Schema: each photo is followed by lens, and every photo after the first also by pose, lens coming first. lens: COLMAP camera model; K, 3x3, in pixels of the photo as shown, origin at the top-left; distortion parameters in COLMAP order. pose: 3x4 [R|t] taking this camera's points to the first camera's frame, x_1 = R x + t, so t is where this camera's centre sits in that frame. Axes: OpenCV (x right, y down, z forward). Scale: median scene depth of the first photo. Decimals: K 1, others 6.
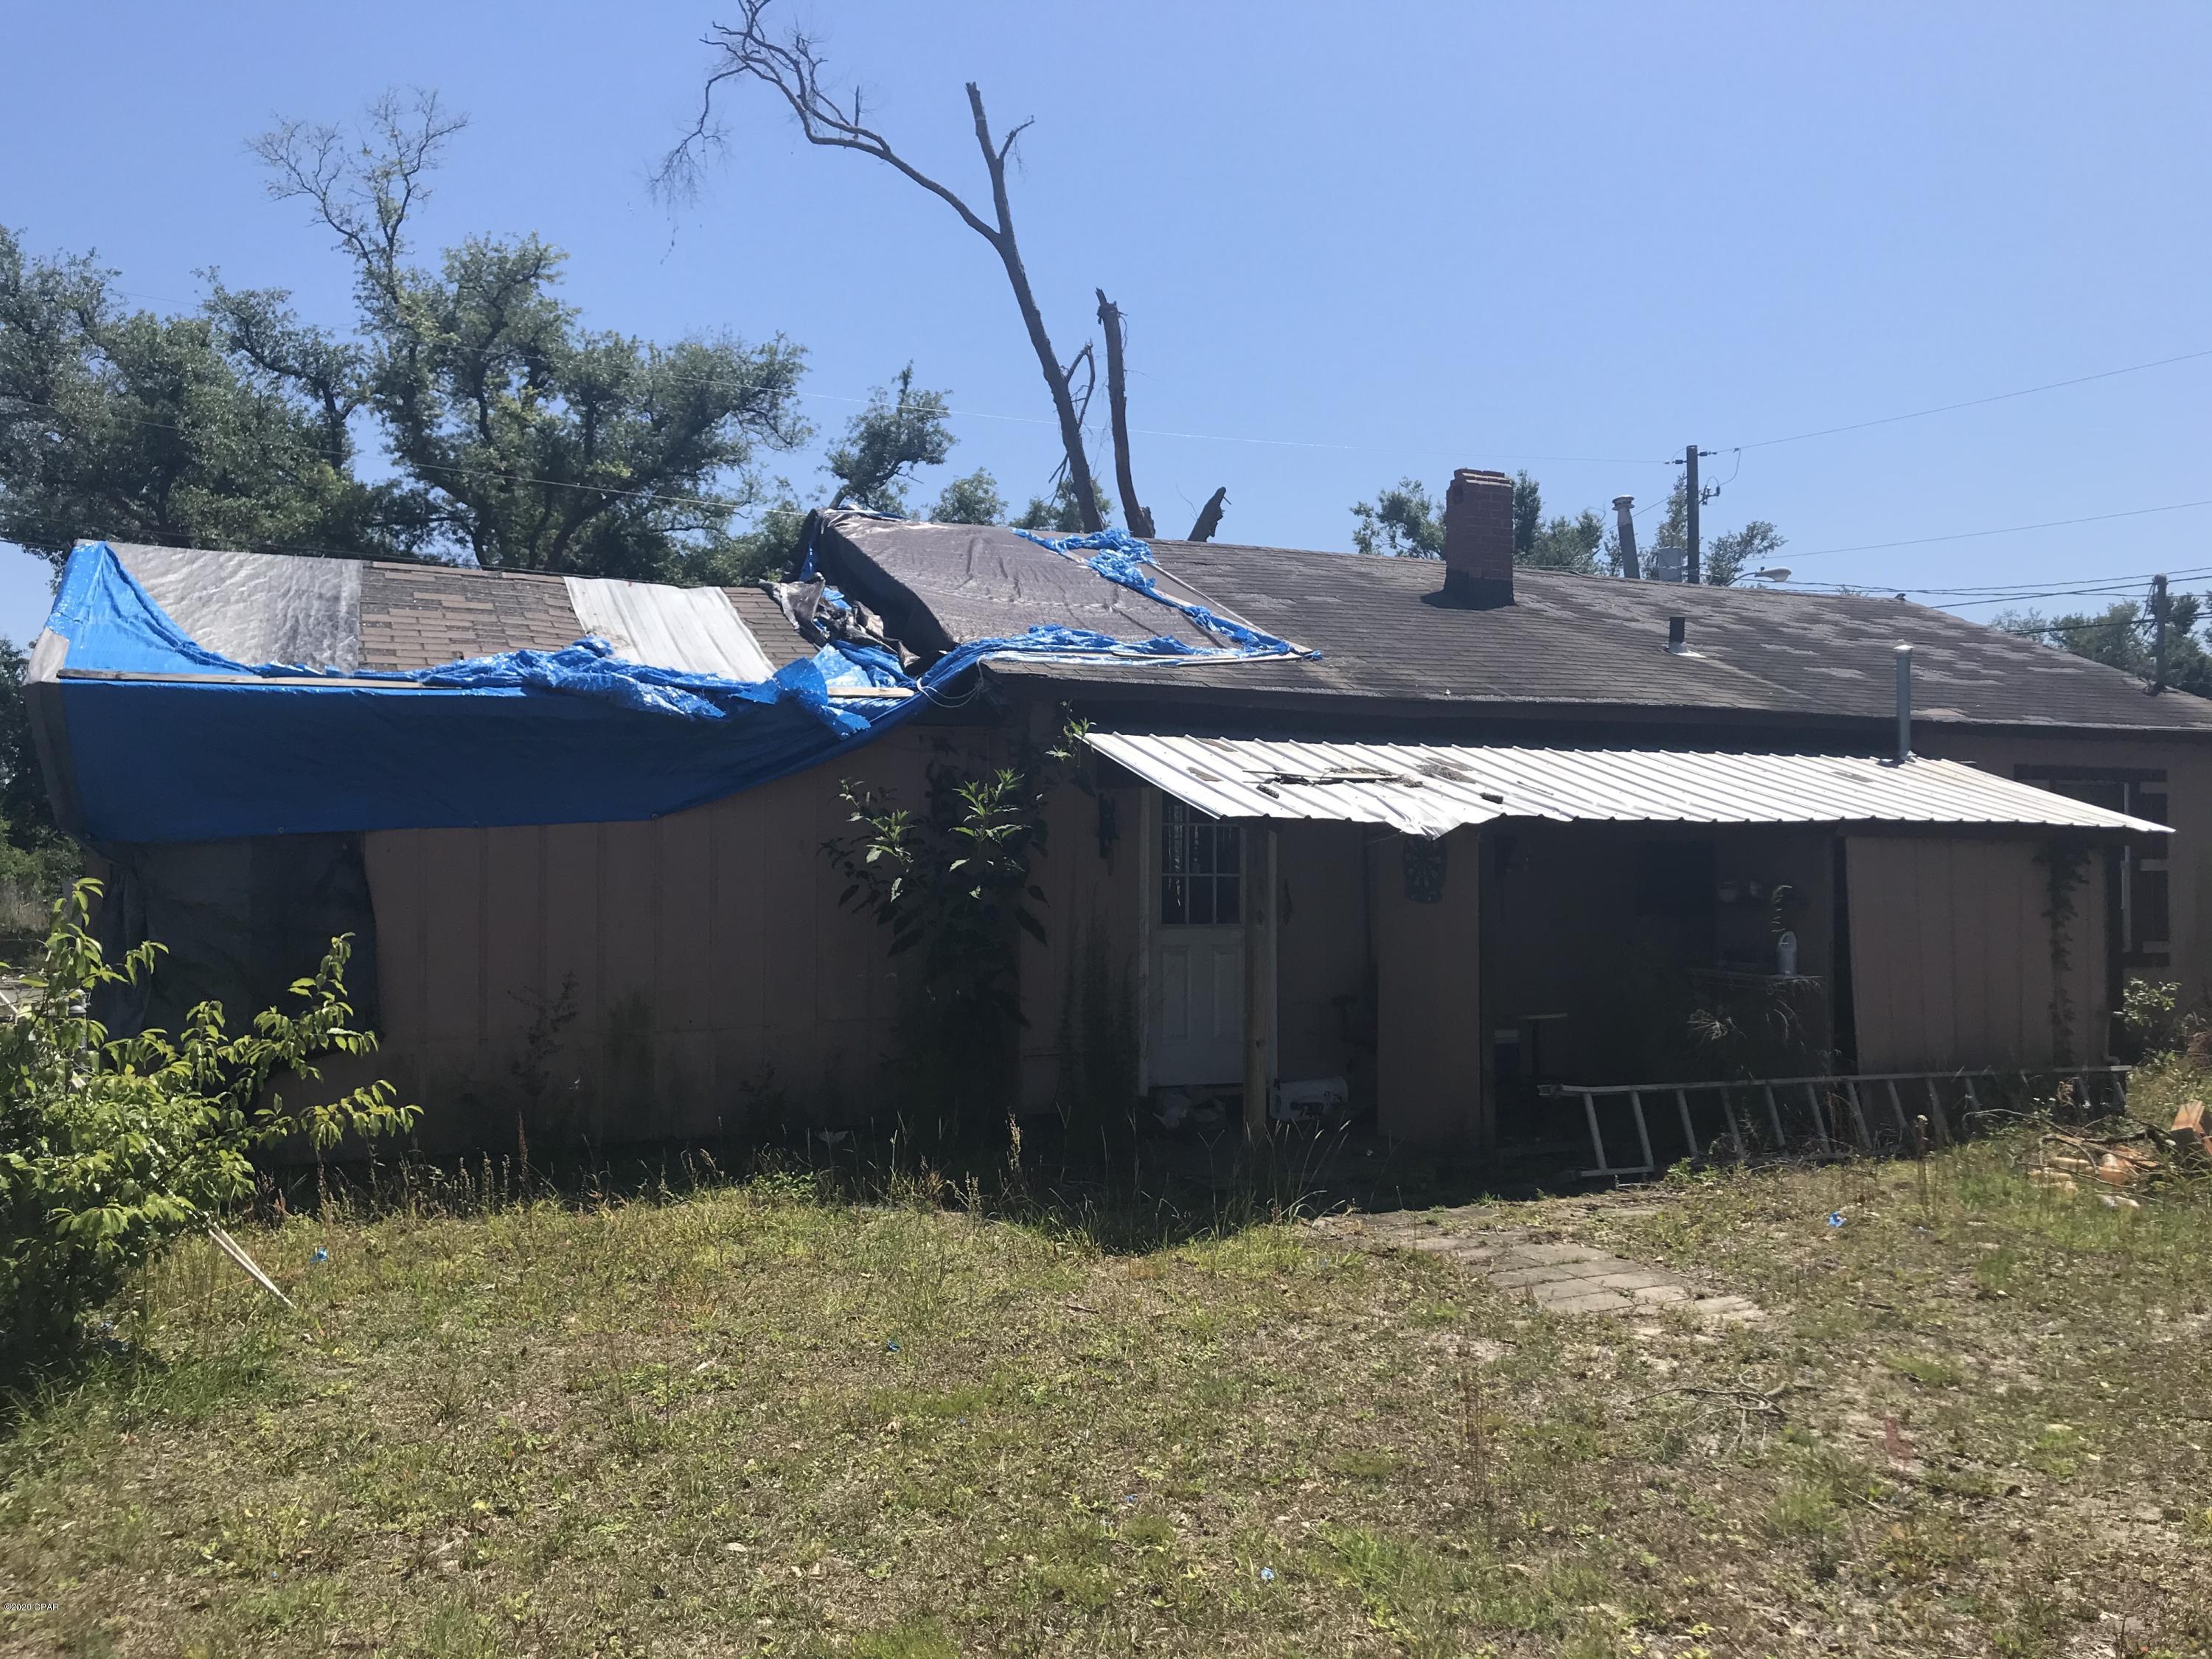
lens RADIAL K [[1814.5, 0, 1111.0], [0, 1814.5, 823.0], [0, 0, 1]] dist [0.038155, -0.063773]
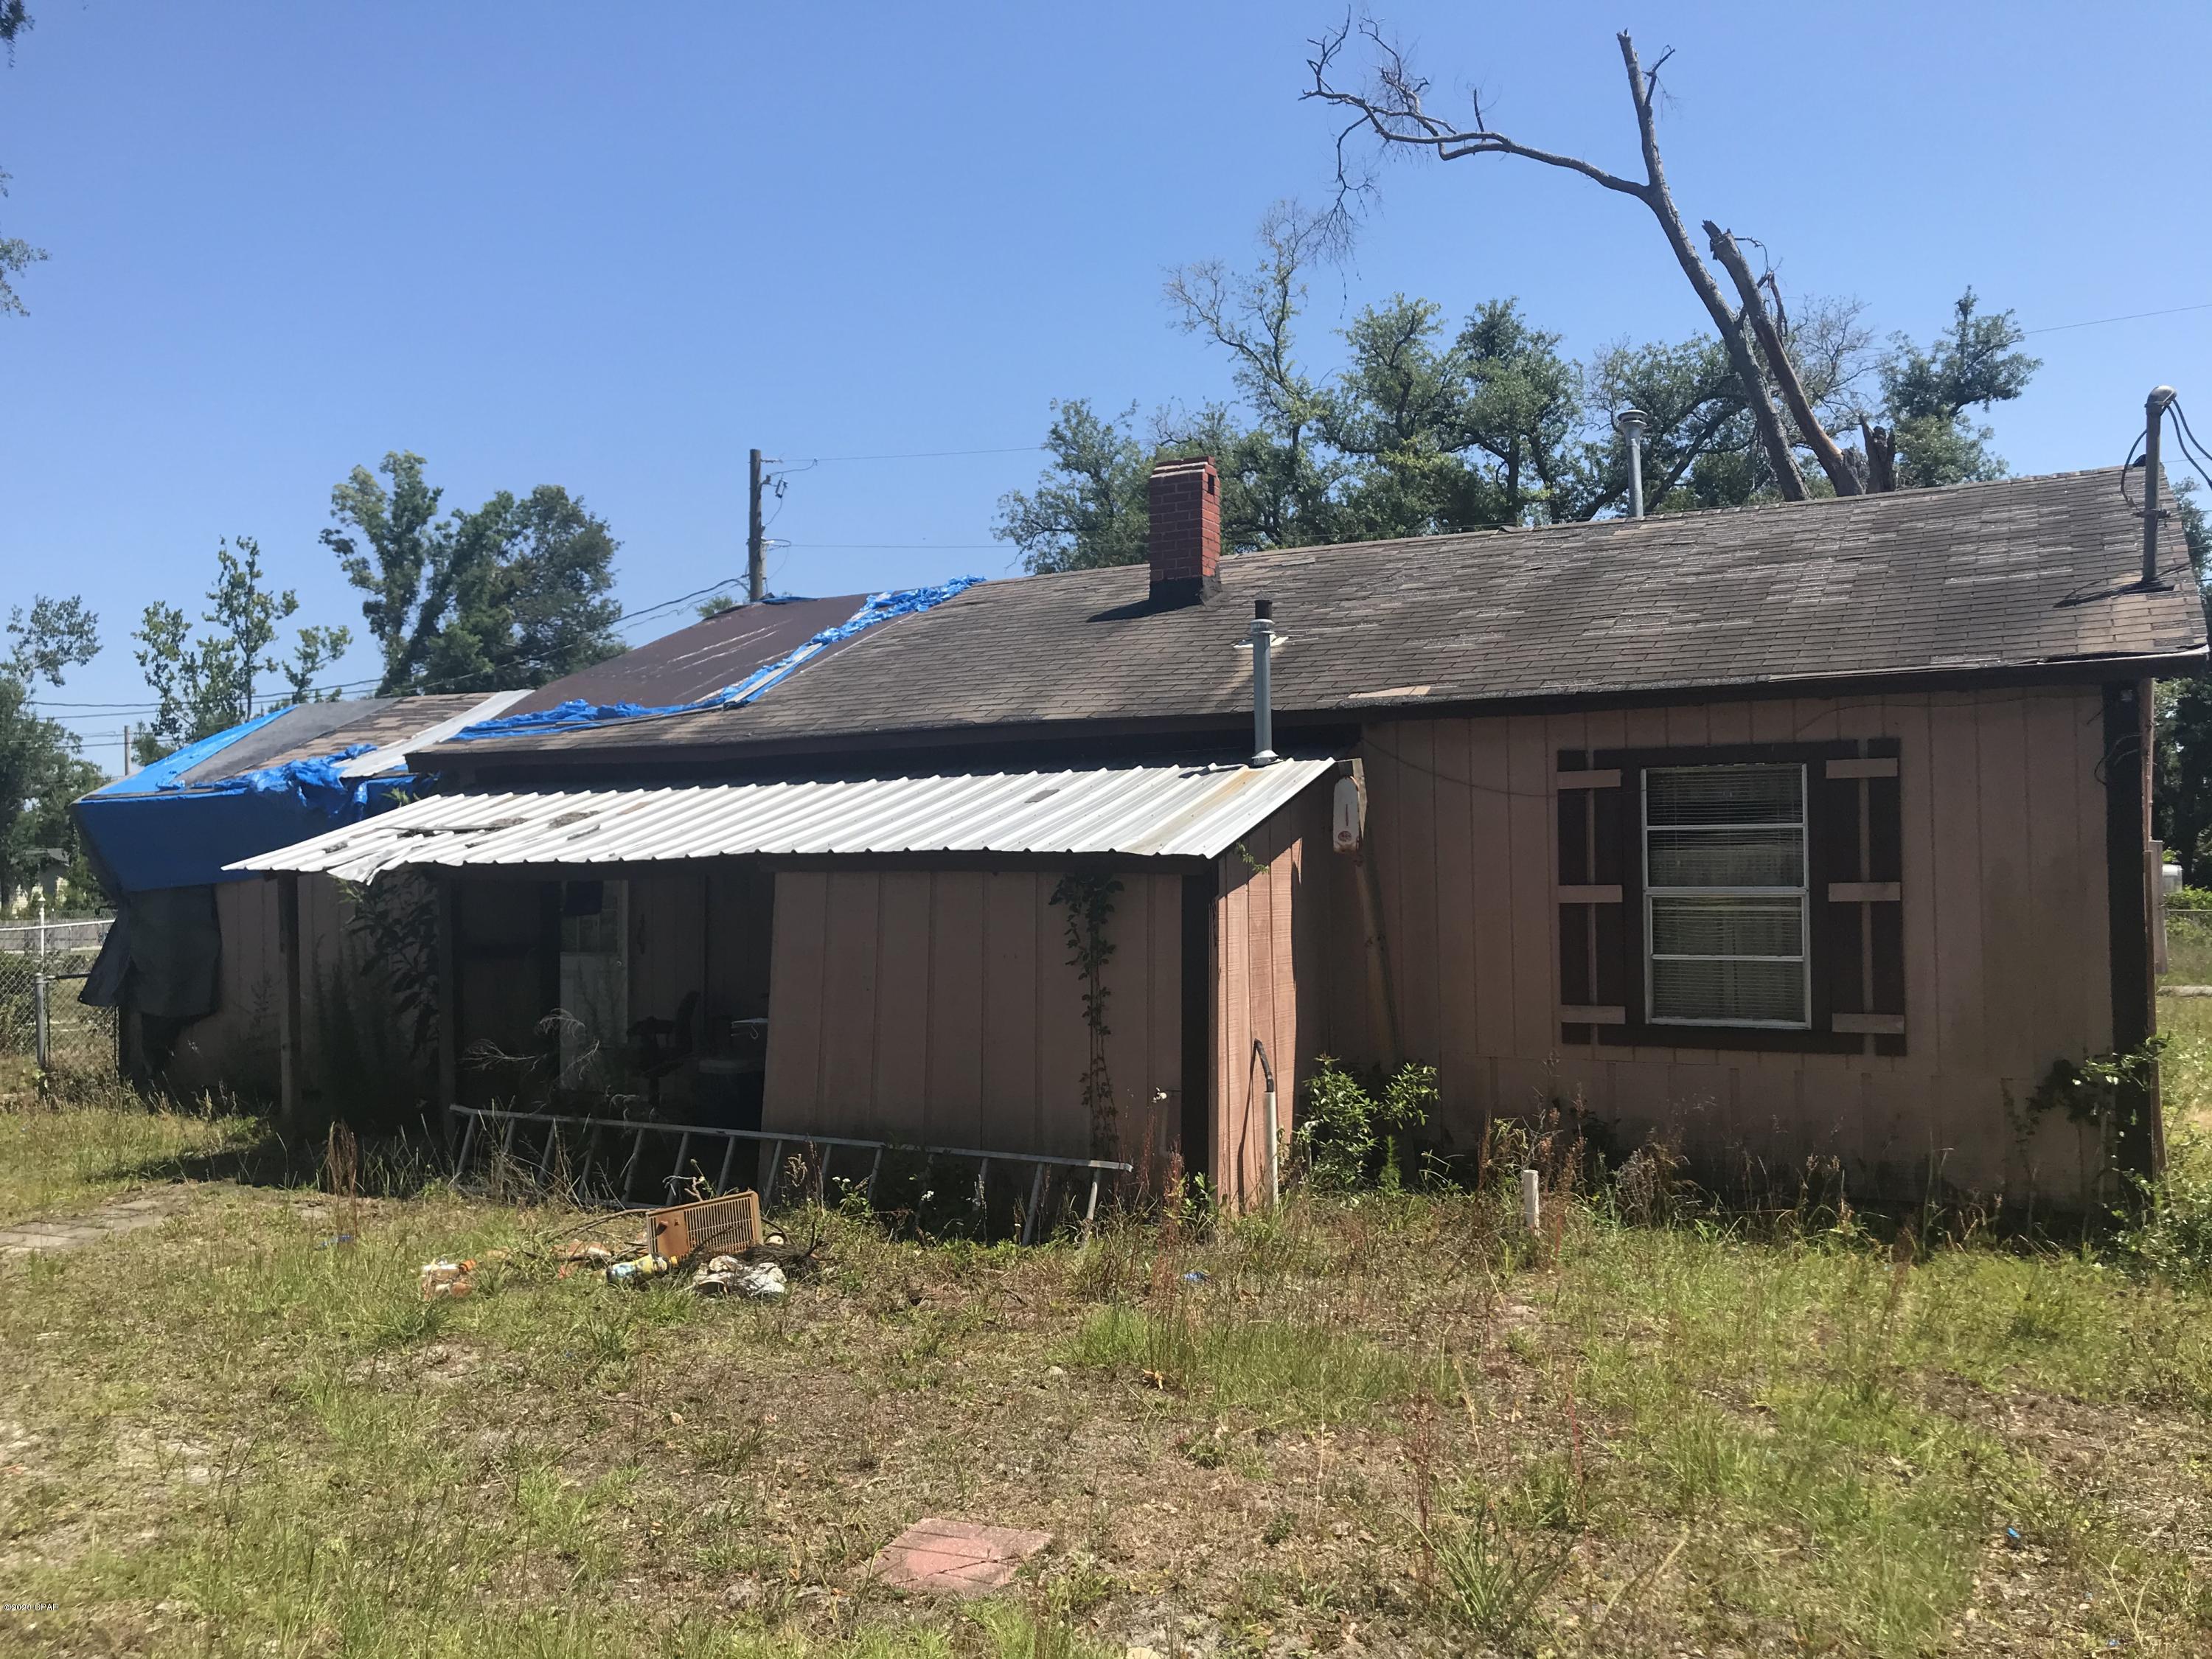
lens RADIAL K [[1814.5, 0, 1111.0], [0, 1814.5, 823.0], [0, 0, 1]] dist [0.038155, -0.063773]
pose [[0.611228, -0.028398, -0.790945, 0.904109], [0.028849, 0.999491, -0.013592, 0.000411], [0.790929, -0.014510, 0.611736, 0.413389]]
